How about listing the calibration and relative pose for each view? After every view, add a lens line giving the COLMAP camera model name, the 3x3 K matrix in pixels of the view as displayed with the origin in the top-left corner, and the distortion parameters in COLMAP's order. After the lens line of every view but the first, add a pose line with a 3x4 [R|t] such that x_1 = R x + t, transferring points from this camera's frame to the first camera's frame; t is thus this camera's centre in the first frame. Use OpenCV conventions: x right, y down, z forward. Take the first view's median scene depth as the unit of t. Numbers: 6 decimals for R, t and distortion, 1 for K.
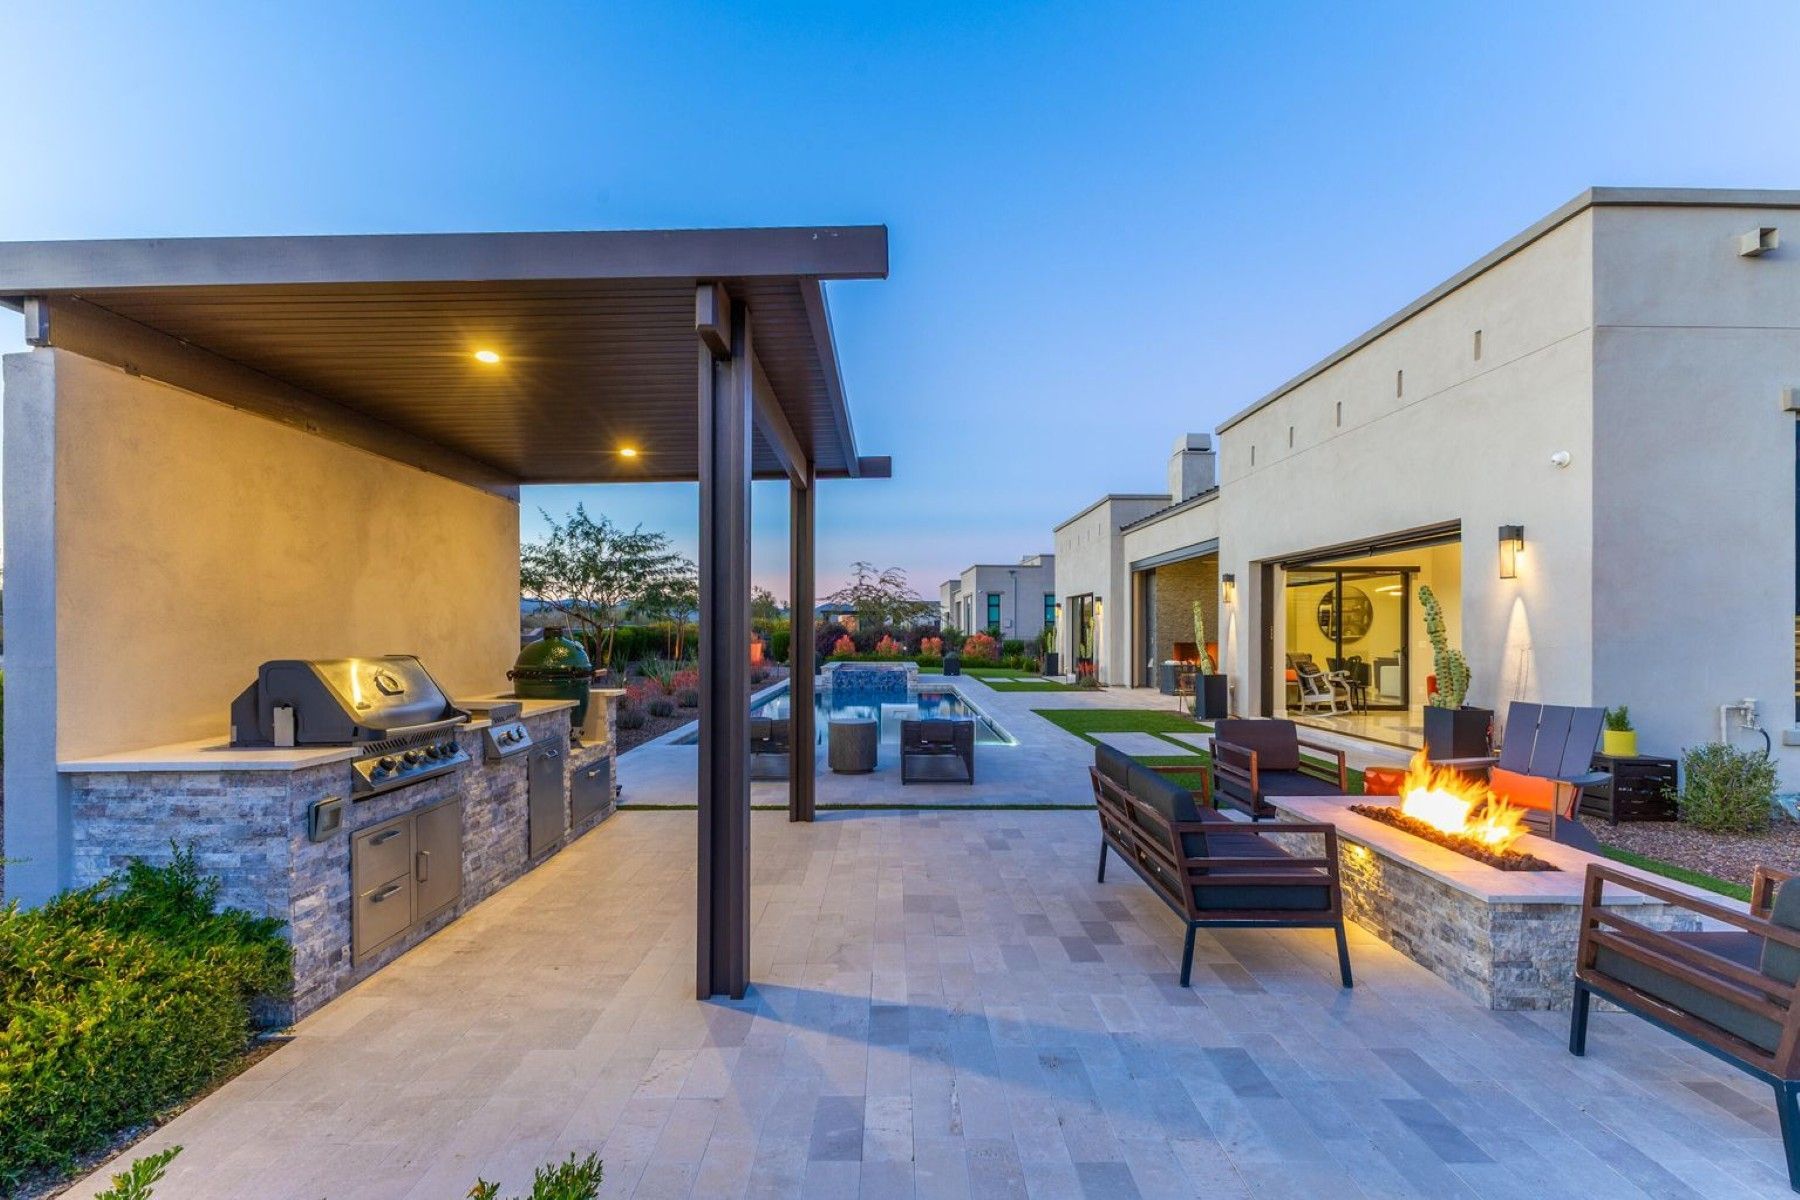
lens RADIAL K [[774.3, 0, 899.1], [0, 774.3, 635.8], [0, 0, 1]] dist [0.002481, 0.000241]
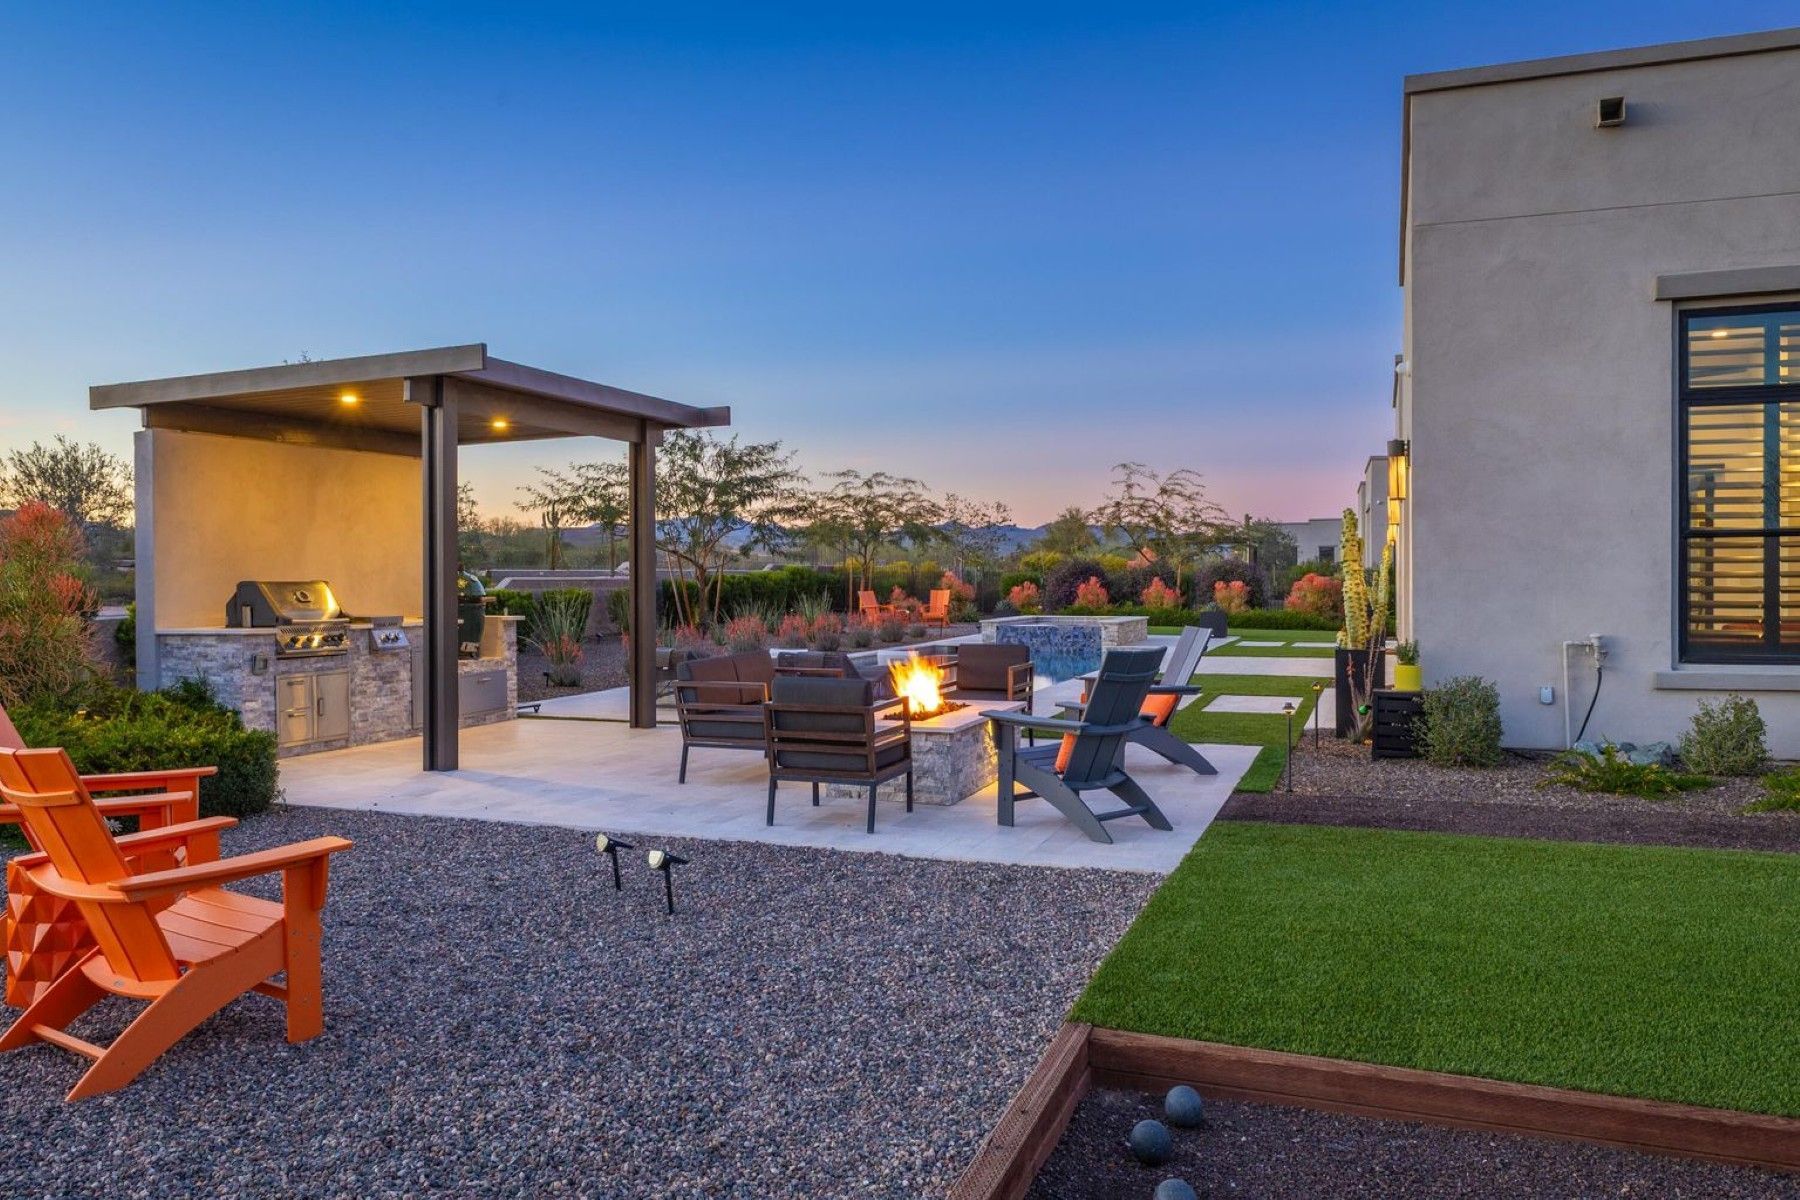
lens RADIAL K [[1372.3, 0, 844.0], [0, 1372.3, 596.3], [0, 0, 1]] dist [0.007186, 0.003789]
pose [[0.927200, 0.000557, -0.374565, 0.275194], [0.002959, 0.999957, 0.008813, 0.006775], [0.374554, -0.009279, 0.927159, -0.236179]]
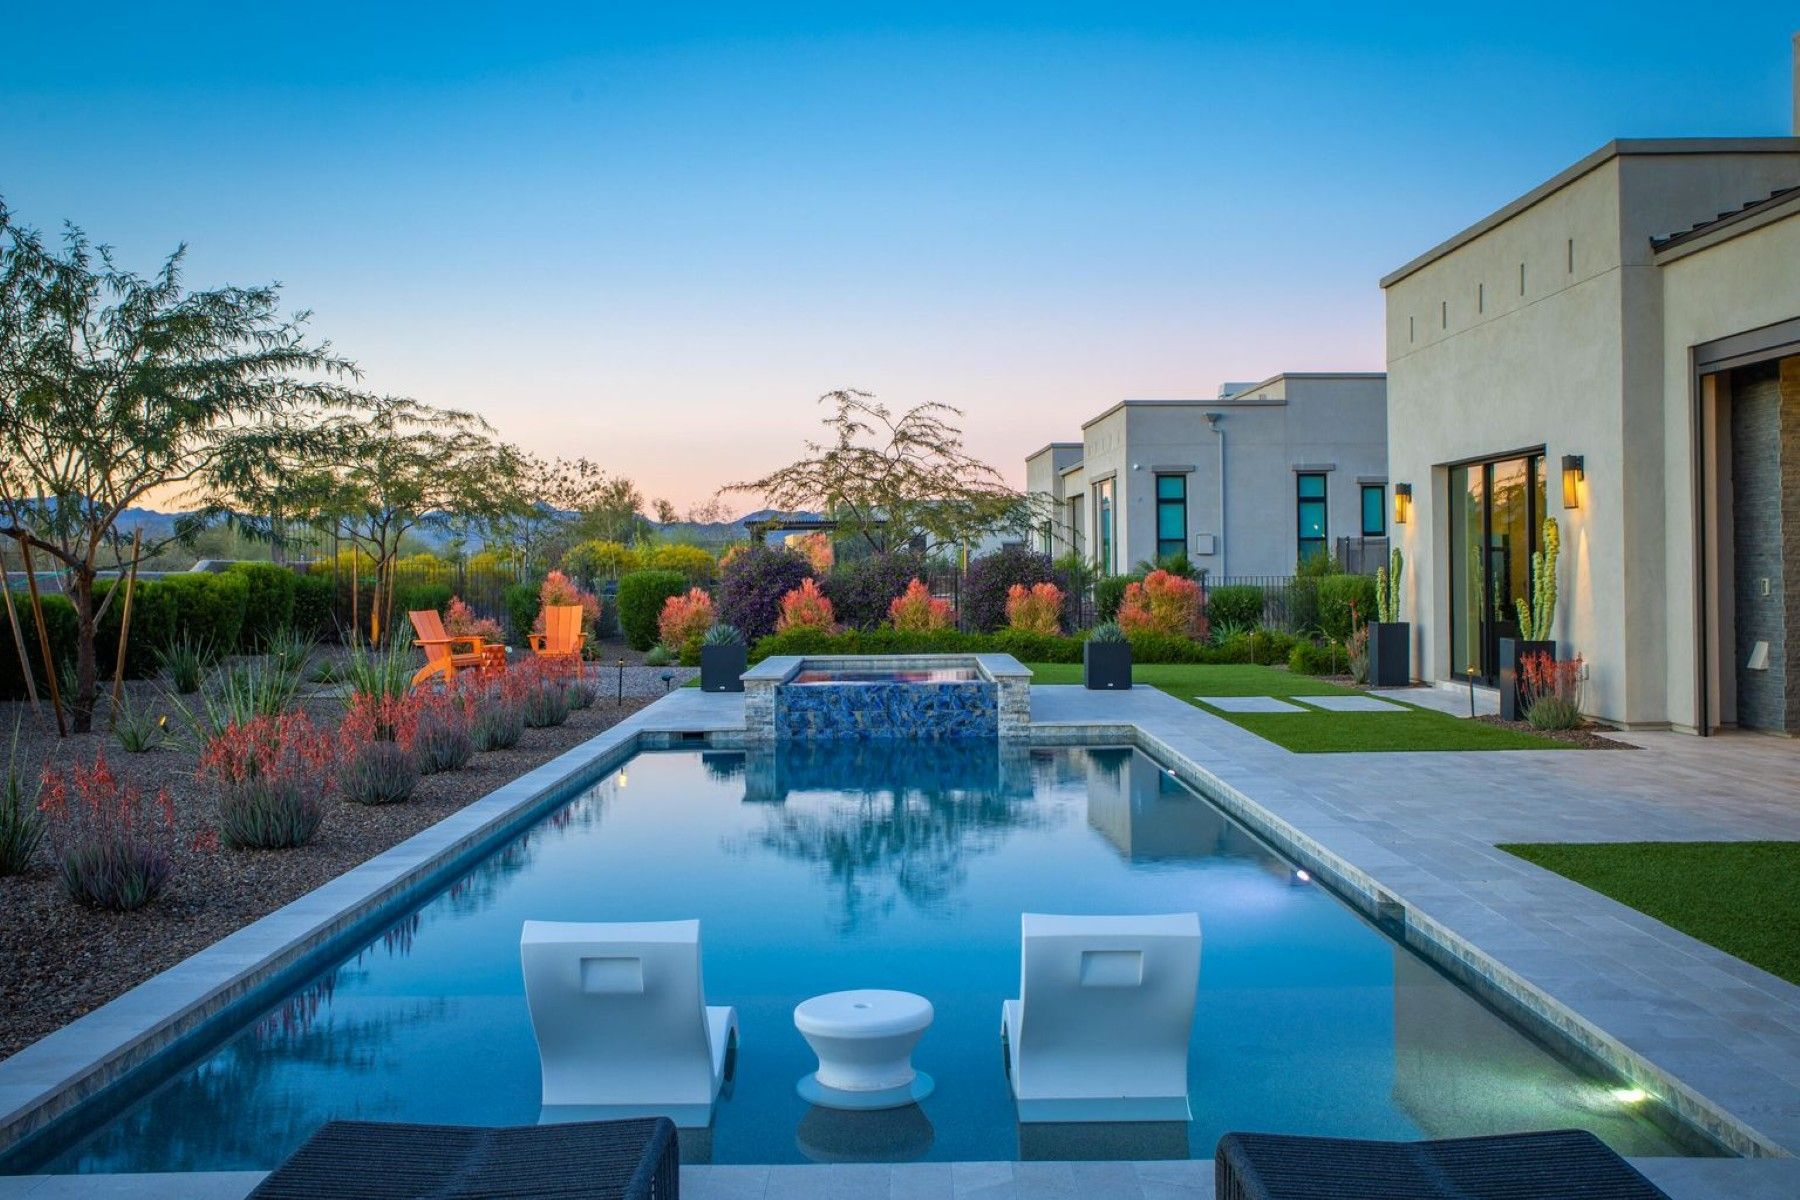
lens RADIAL K [[1671.6, 0, 894.4], [0, 1671.6, 572.7], [0, 0, 1]] dist [-0.011271, 0.003600]
pose [[0.999832, -0.012800, -0.013138, -0.026038], [0.012758, 0.999913, -0.003222, -0.001812], [0.013178, 0.003054, 0.999909, 0.292929]]
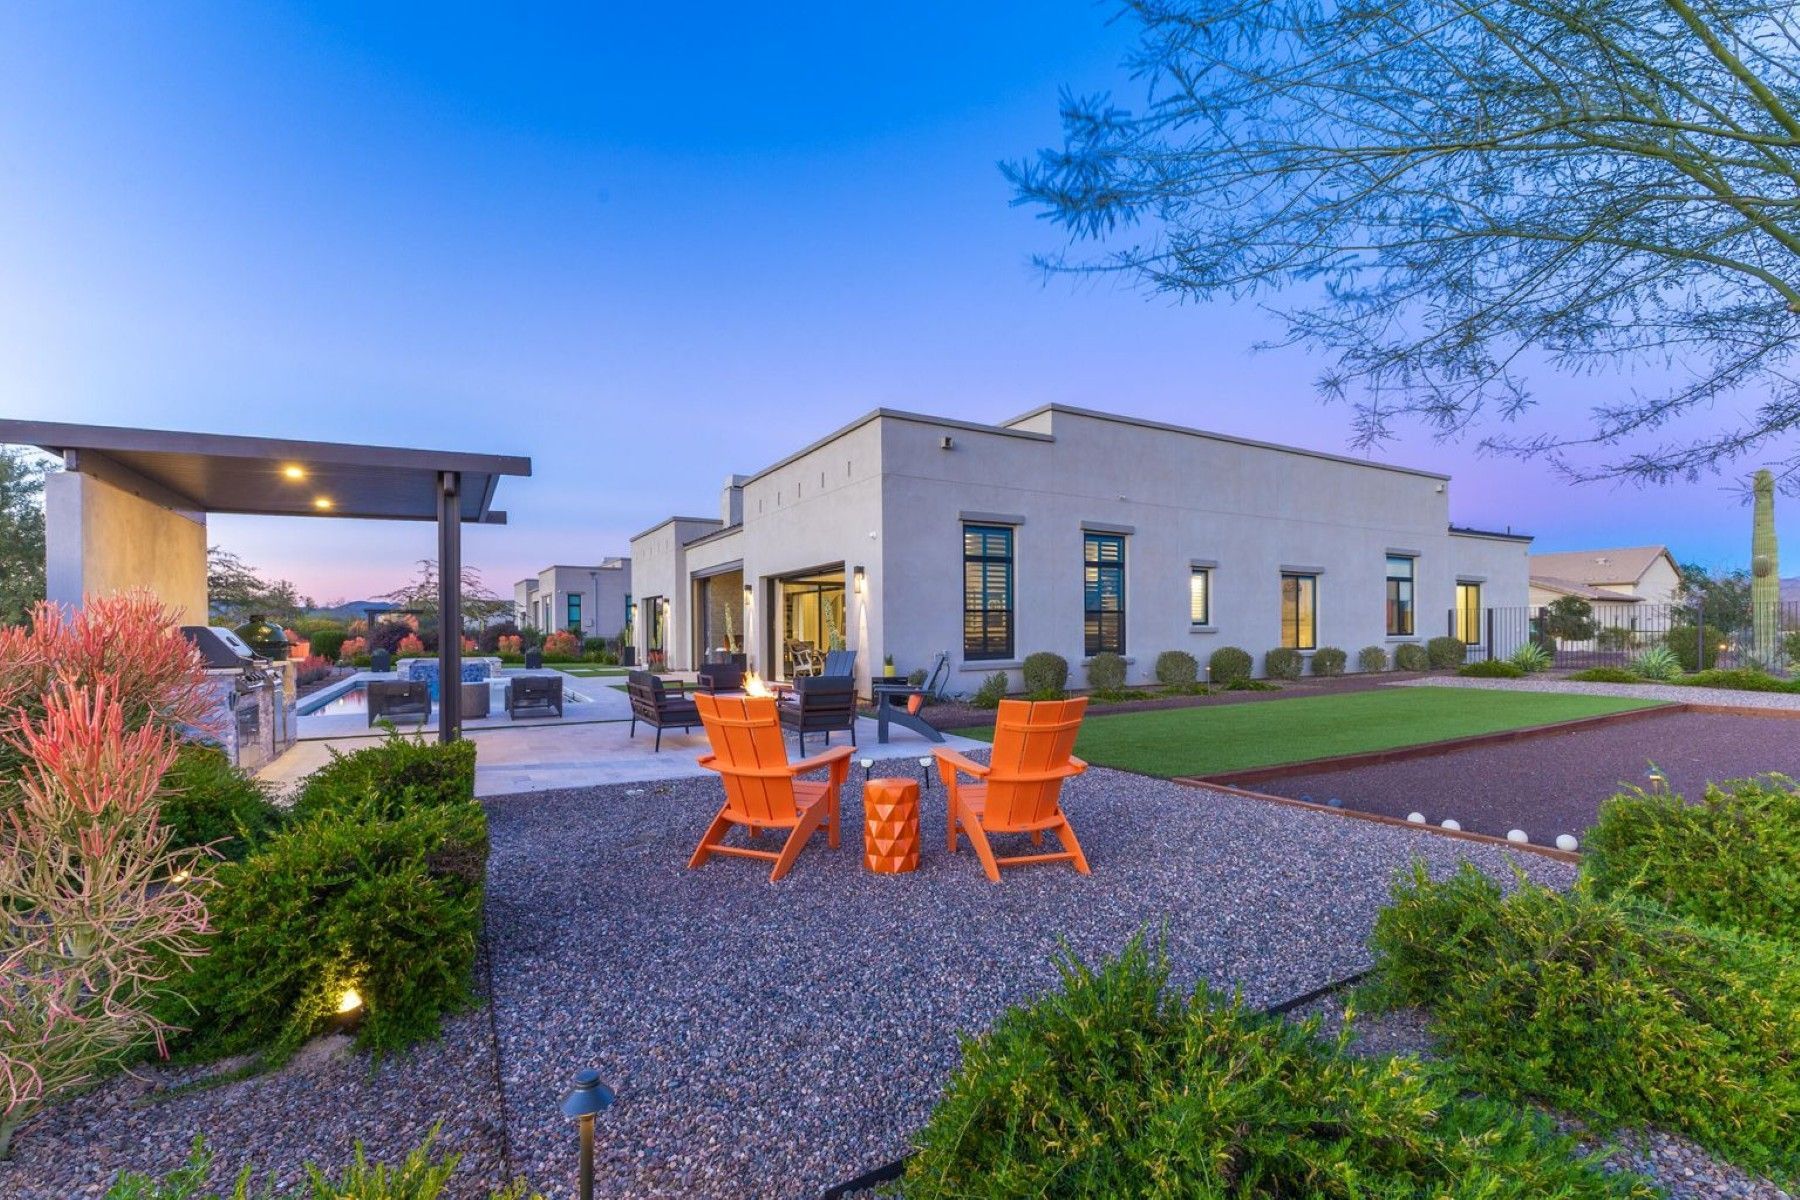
lens RADIAL K [[774.3, 0, 899.1], [0, 774.3, 635.8], [0, 0, 1]] dist [0.002481, 0.000241]
pose [[0.868592, -0.009057, 0.495444, -0.031874], [0.009926, 0.999950, 0.000879, 0.011473], [-0.495428, 0.004155, 0.868639, -0.259080]]
